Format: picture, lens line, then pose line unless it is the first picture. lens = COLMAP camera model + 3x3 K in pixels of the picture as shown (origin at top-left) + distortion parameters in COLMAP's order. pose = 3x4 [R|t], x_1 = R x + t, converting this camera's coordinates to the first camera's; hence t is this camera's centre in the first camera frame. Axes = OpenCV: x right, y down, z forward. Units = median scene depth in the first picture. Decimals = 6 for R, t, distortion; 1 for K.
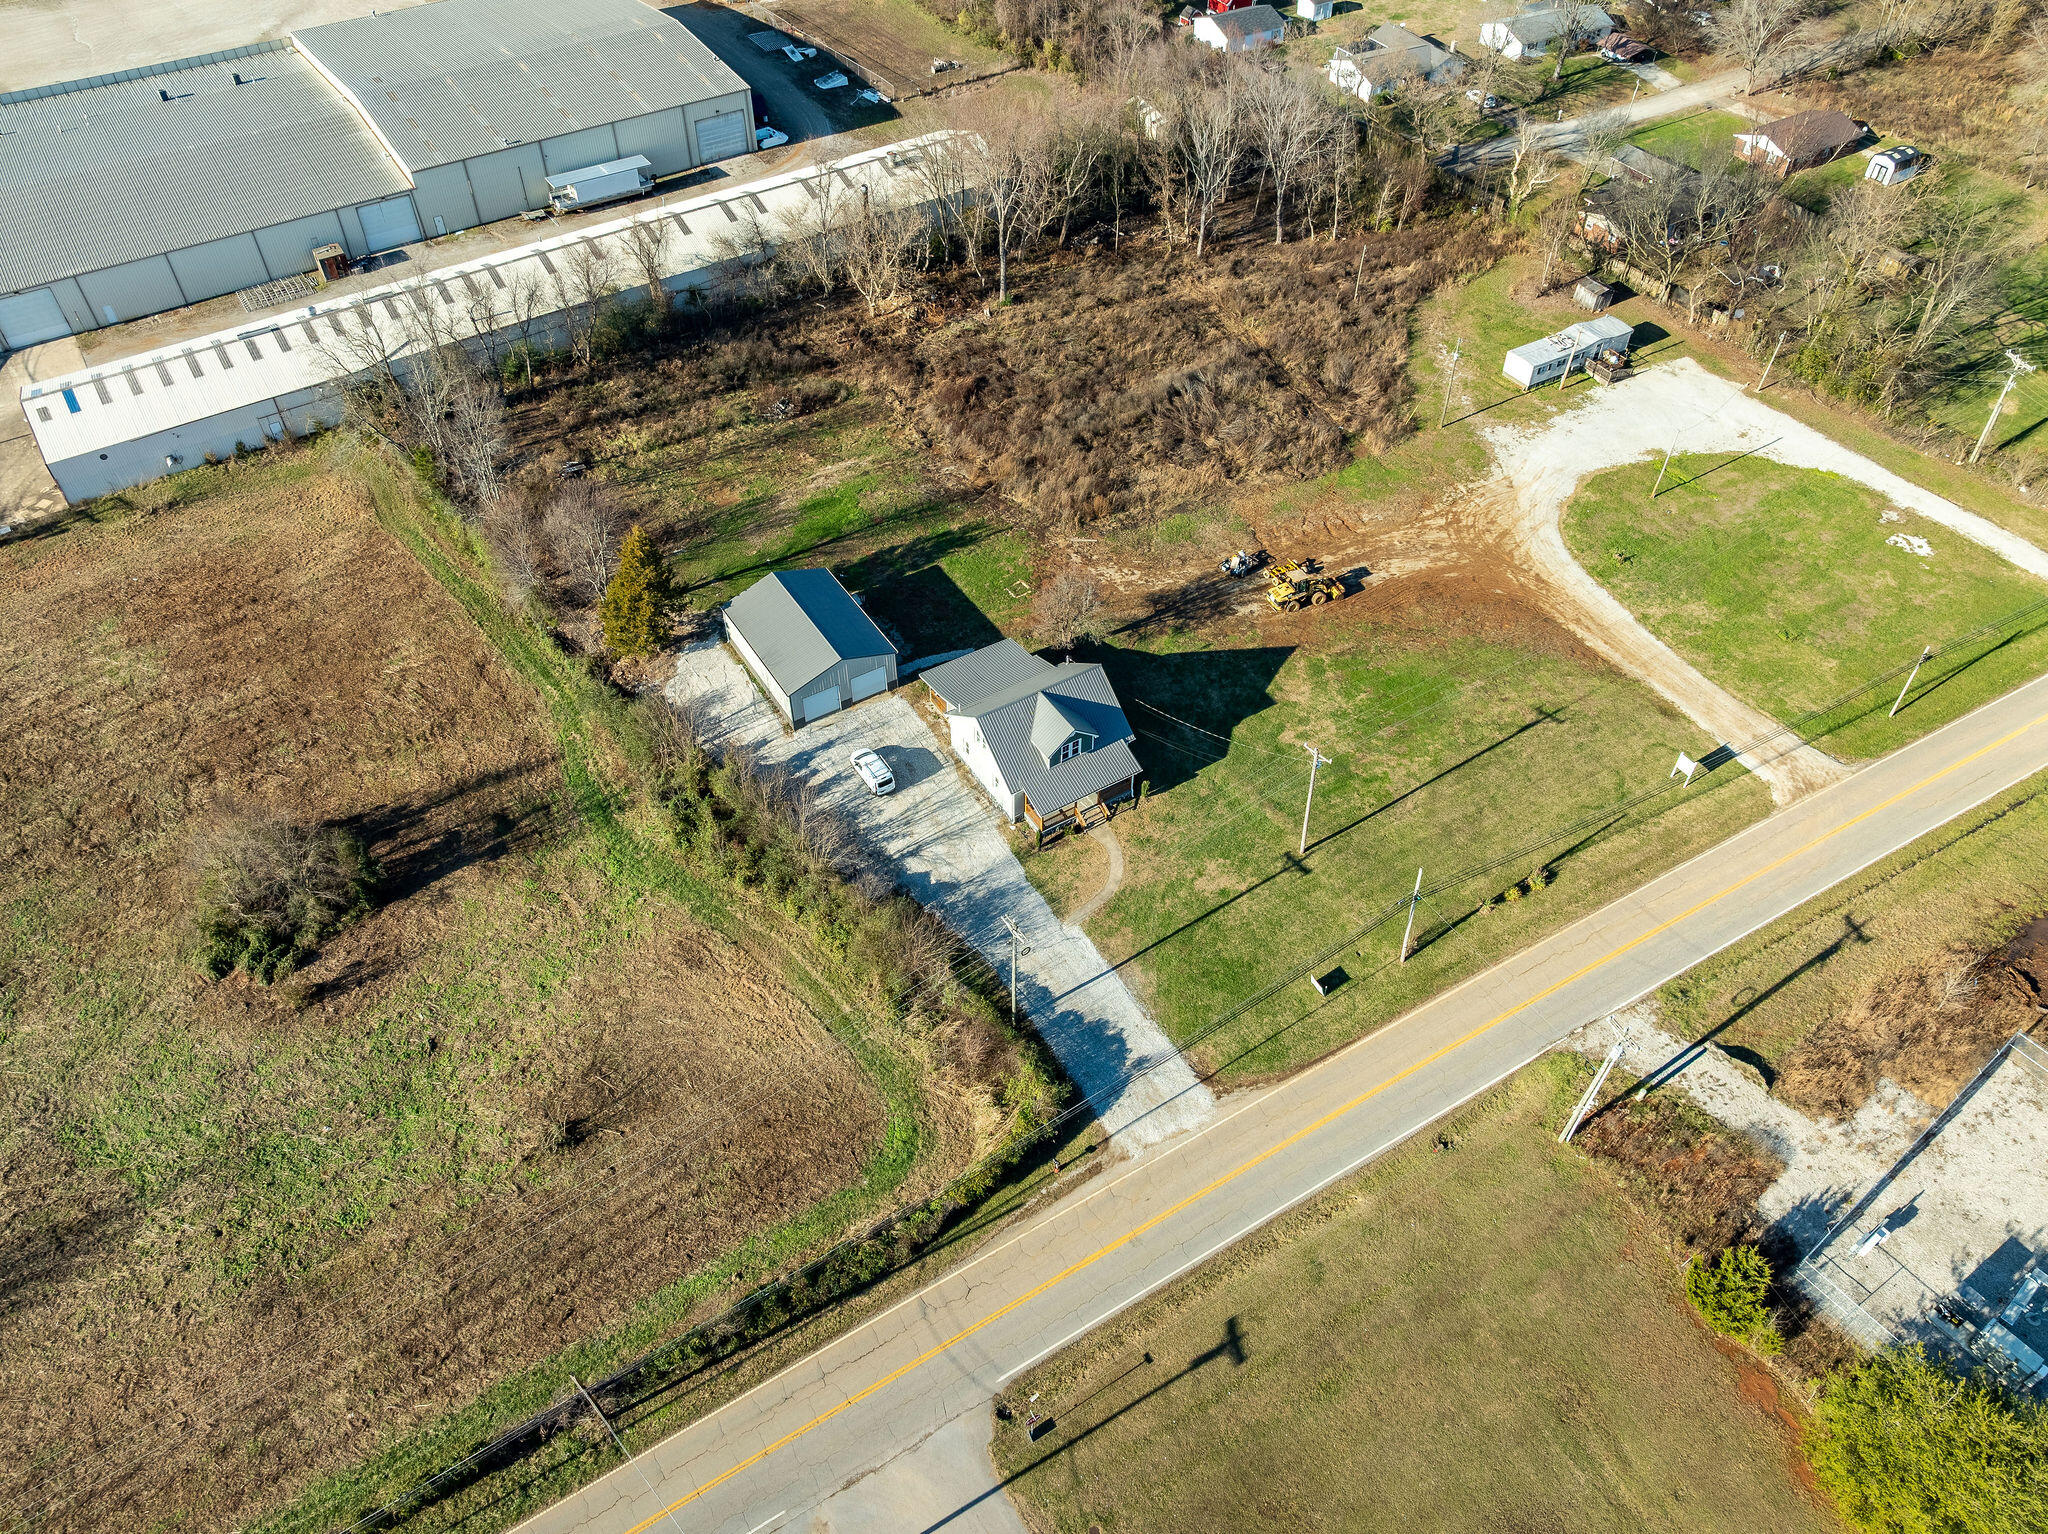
lens RADIAL K [[1451.4, 0, 1032.1], [0, 1451.4, 750.5], [0, 0, 1]] dist [-0.030195, -0.003581]
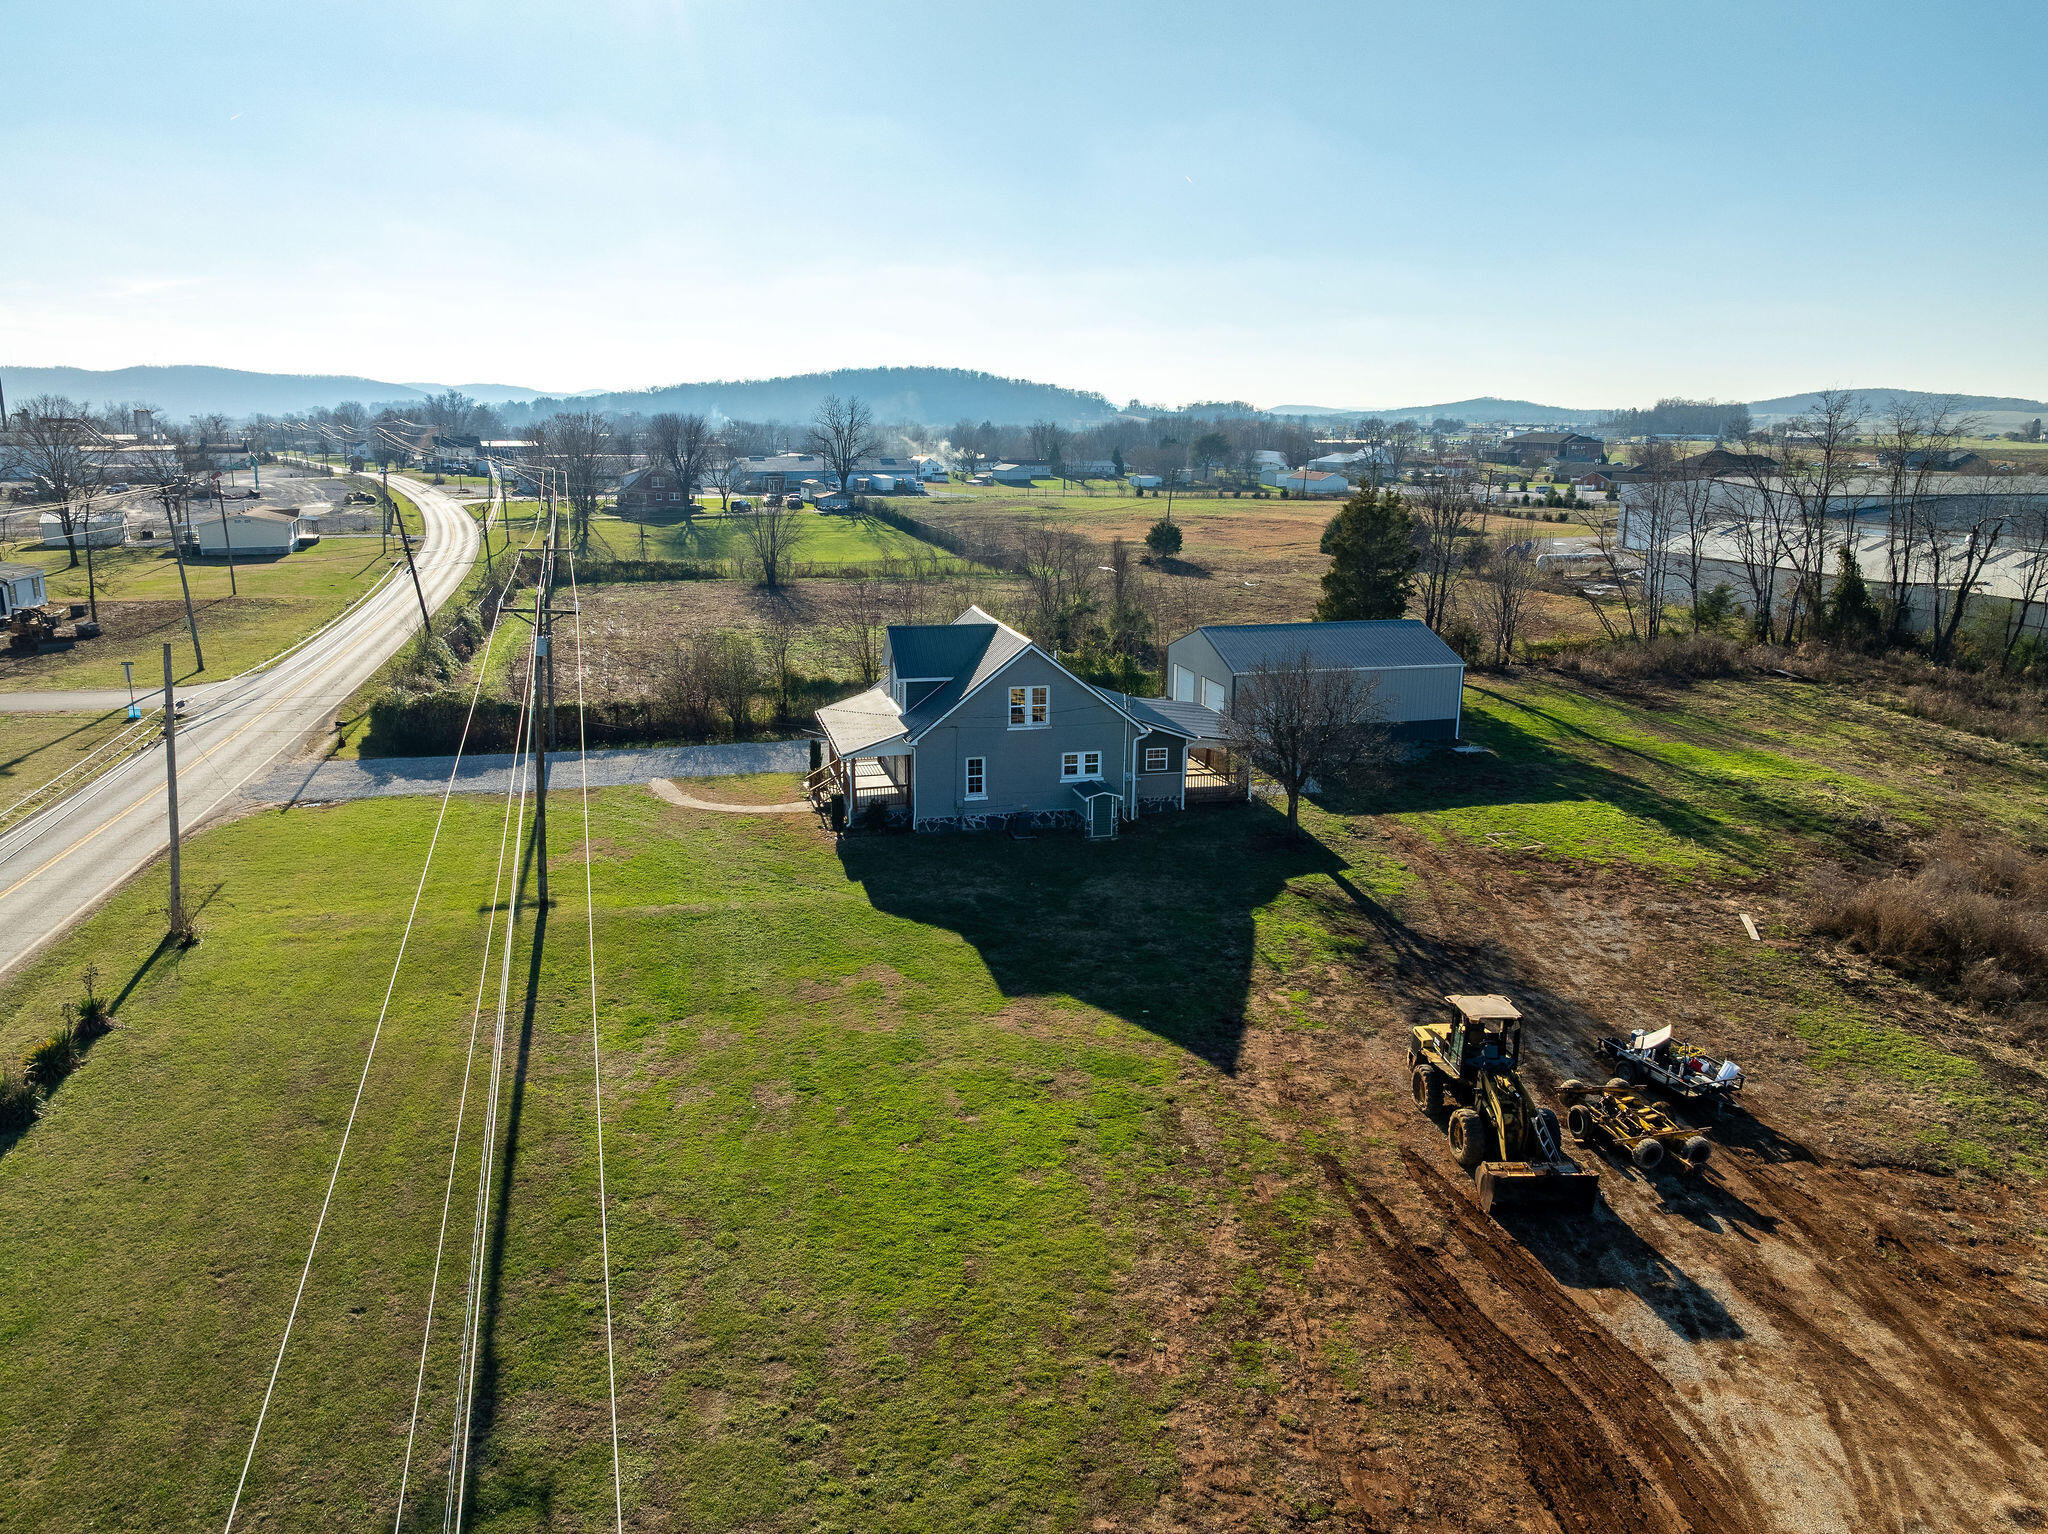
lens RADIAL K [[1451.4, 0, 1032.1], [0, 1451.4, 750.5], [0, 0, 1]] dist [-0.030195, -0.003581]
pose [[-0.309562, 0.201544, -0.929275, 0.509682], [-0.688533, 0.626513, 0.365246, -0.213820], [0.655816, 0.752902, -0.055175, 1.013963]]
